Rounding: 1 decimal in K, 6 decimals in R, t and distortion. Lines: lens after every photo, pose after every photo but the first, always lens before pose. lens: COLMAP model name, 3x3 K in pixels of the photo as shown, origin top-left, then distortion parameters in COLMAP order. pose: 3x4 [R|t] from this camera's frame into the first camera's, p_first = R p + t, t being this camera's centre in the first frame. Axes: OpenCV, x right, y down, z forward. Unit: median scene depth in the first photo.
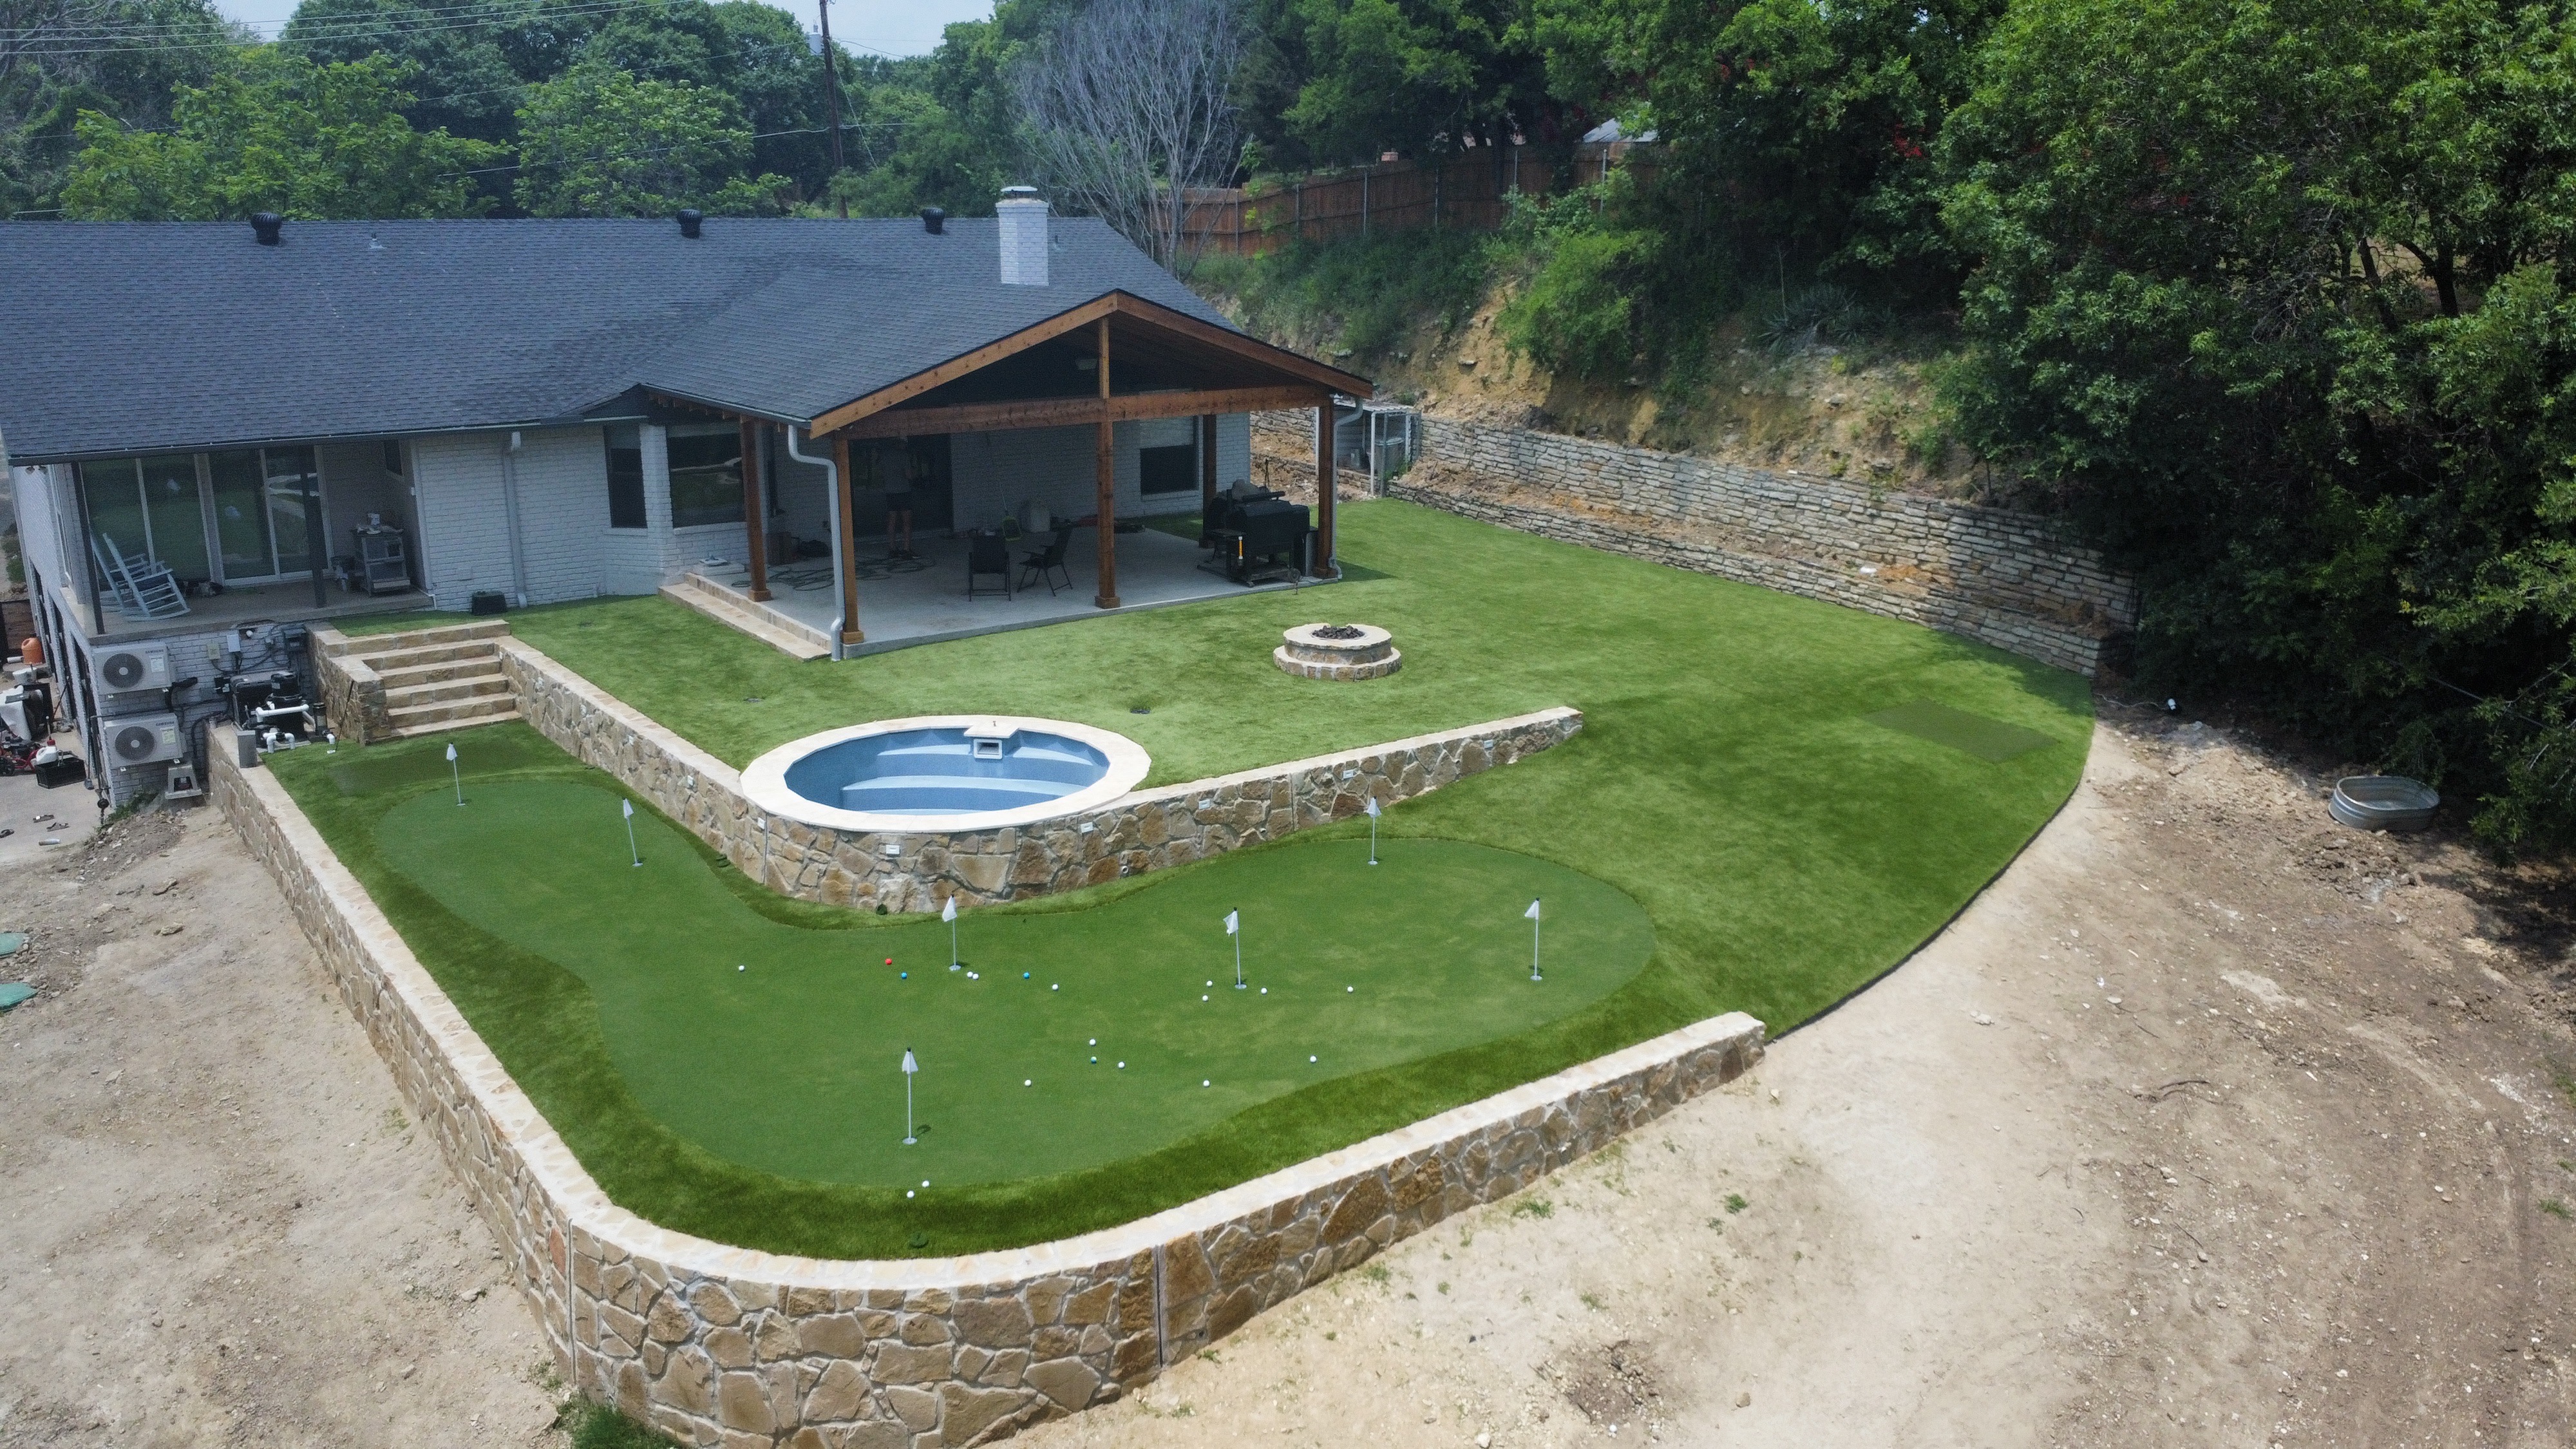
lens RADIAL K [[1916.8, 0, 1269.2], [0, 1916.8, 717.1], [0, 0, 1]] dist [-0.026743, -0.010426]
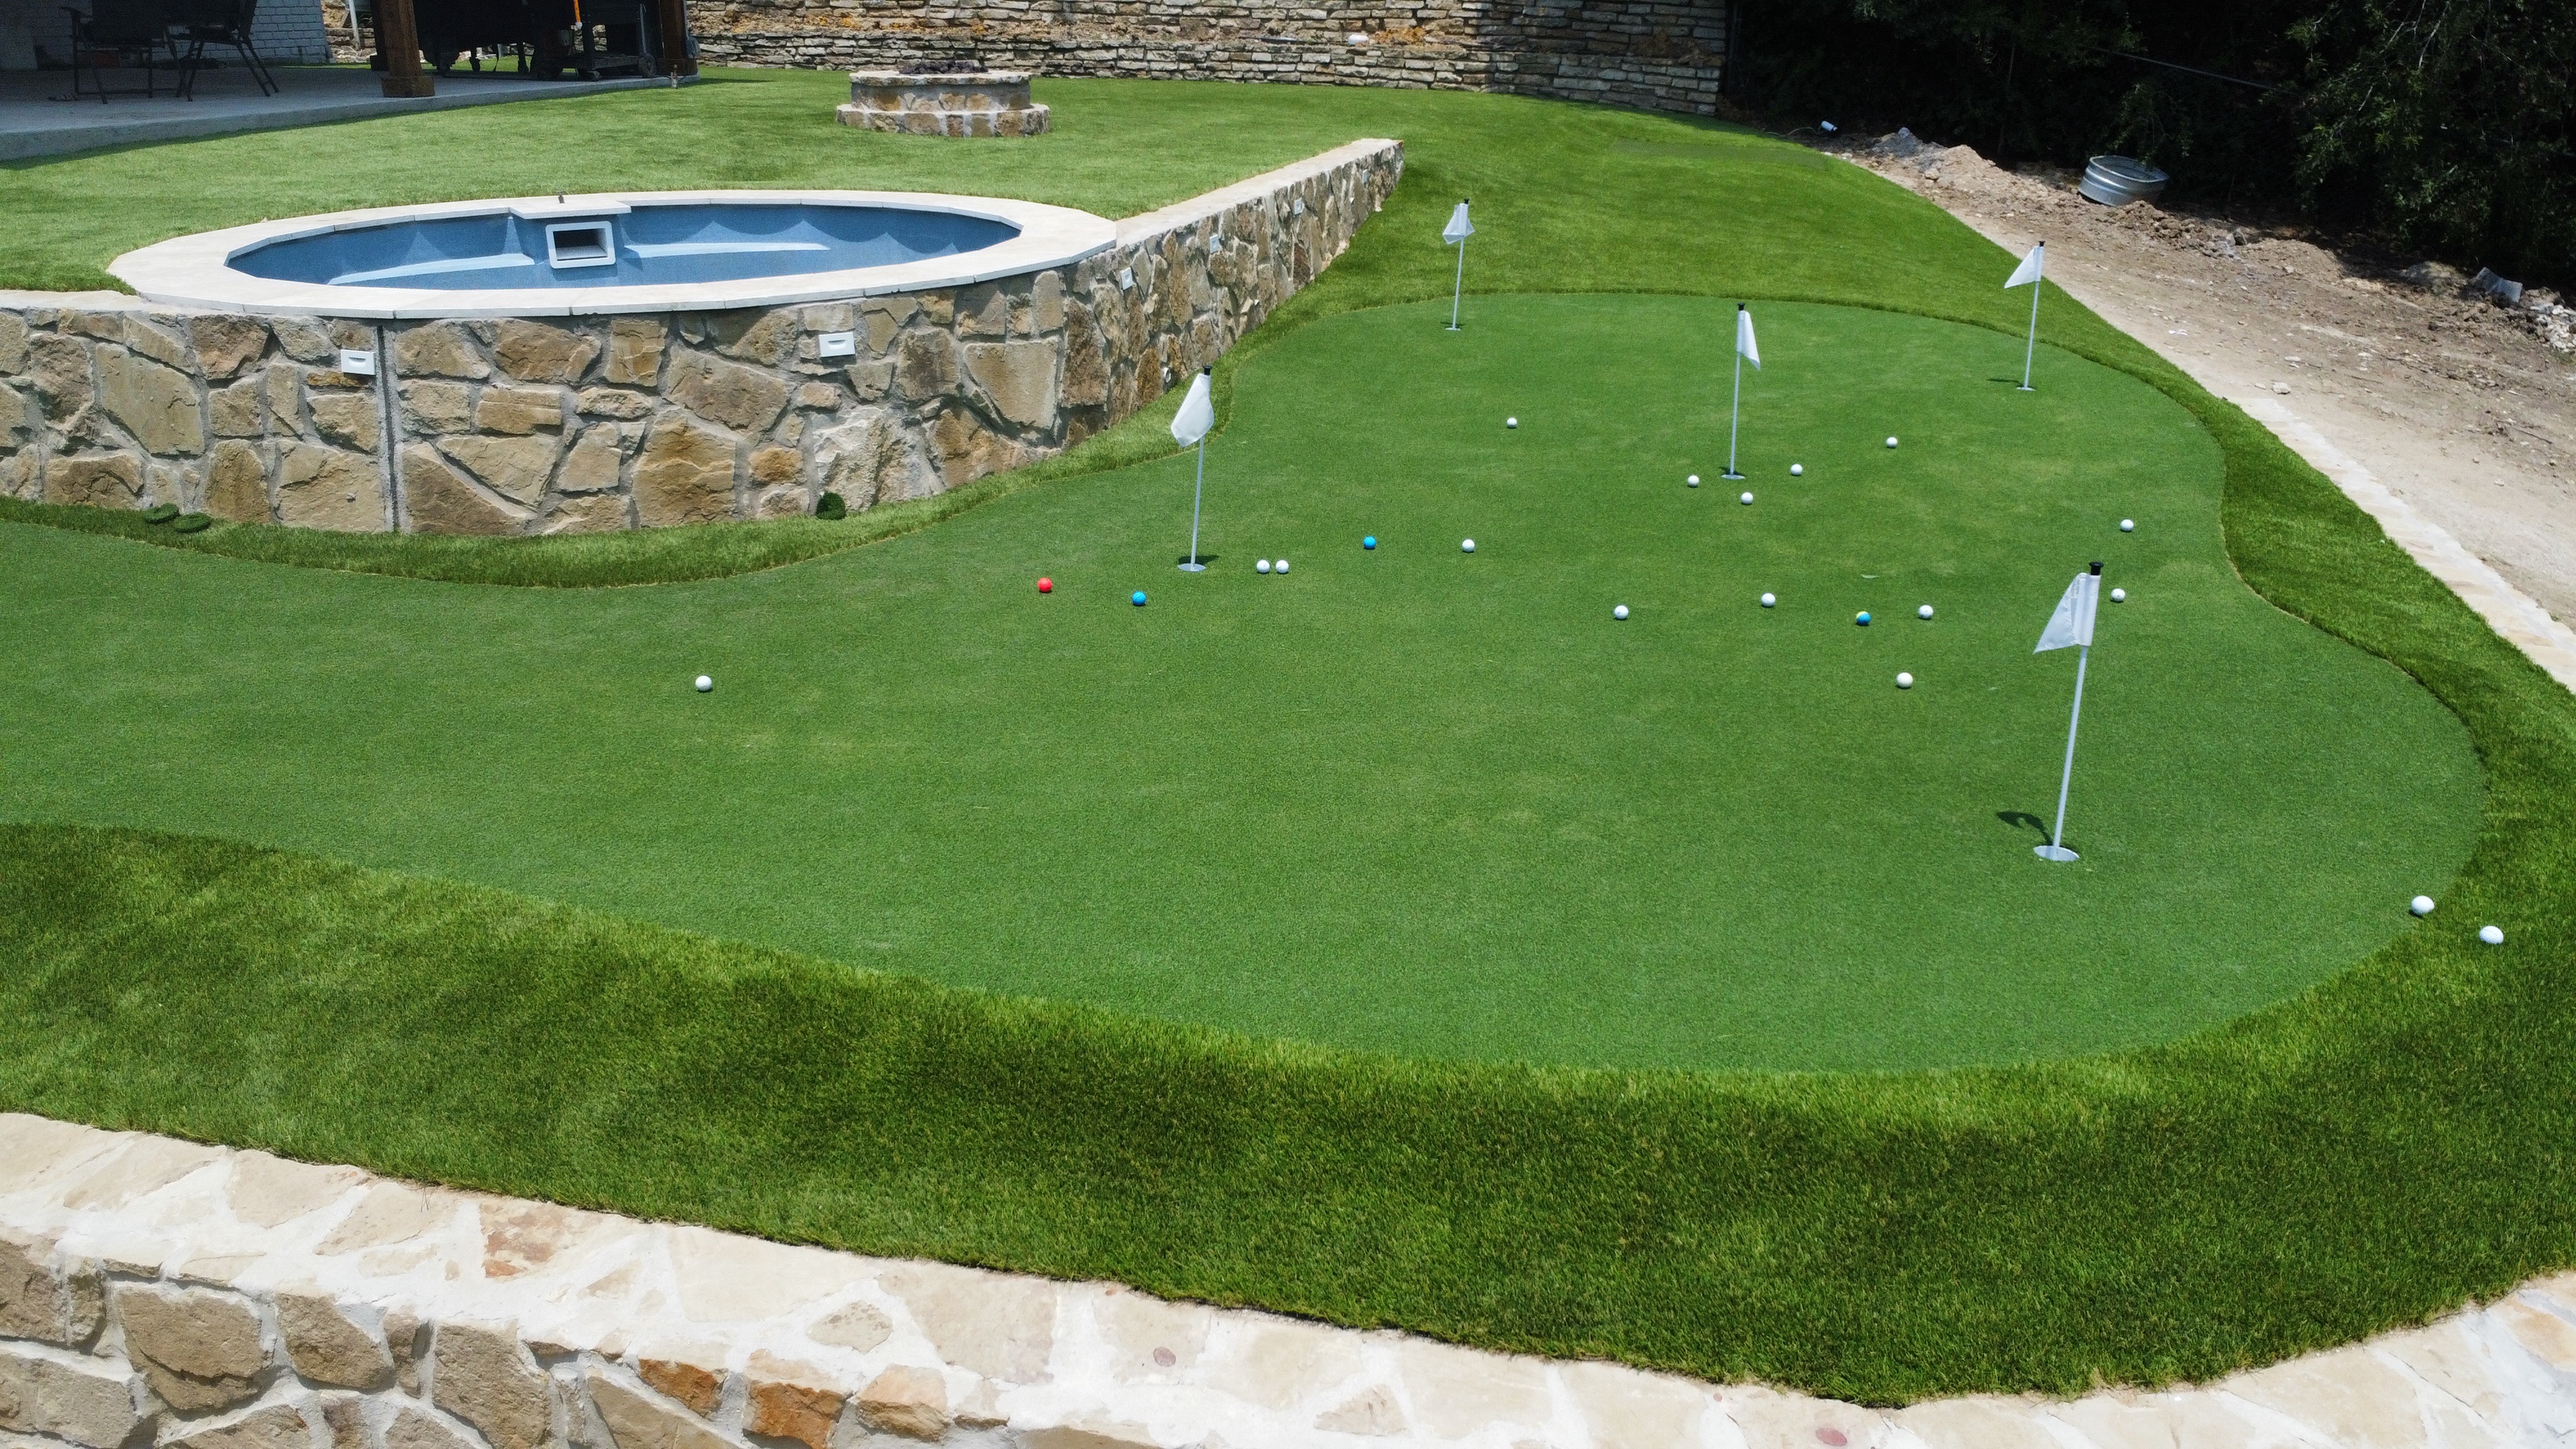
lens RADIAL K [[1916.8, 0, 1294.1], [0, 1916.8, 709.8], [0, 0, 1]] dist [-0.026743, -0.010426]
pose [[0.755780, -0.229463, 0.613305, -0.305232], [0.167082, 0.973167, 0.158206, 0.076549], [-0.633151, -0.017096, 0.773840, 0.516954]]
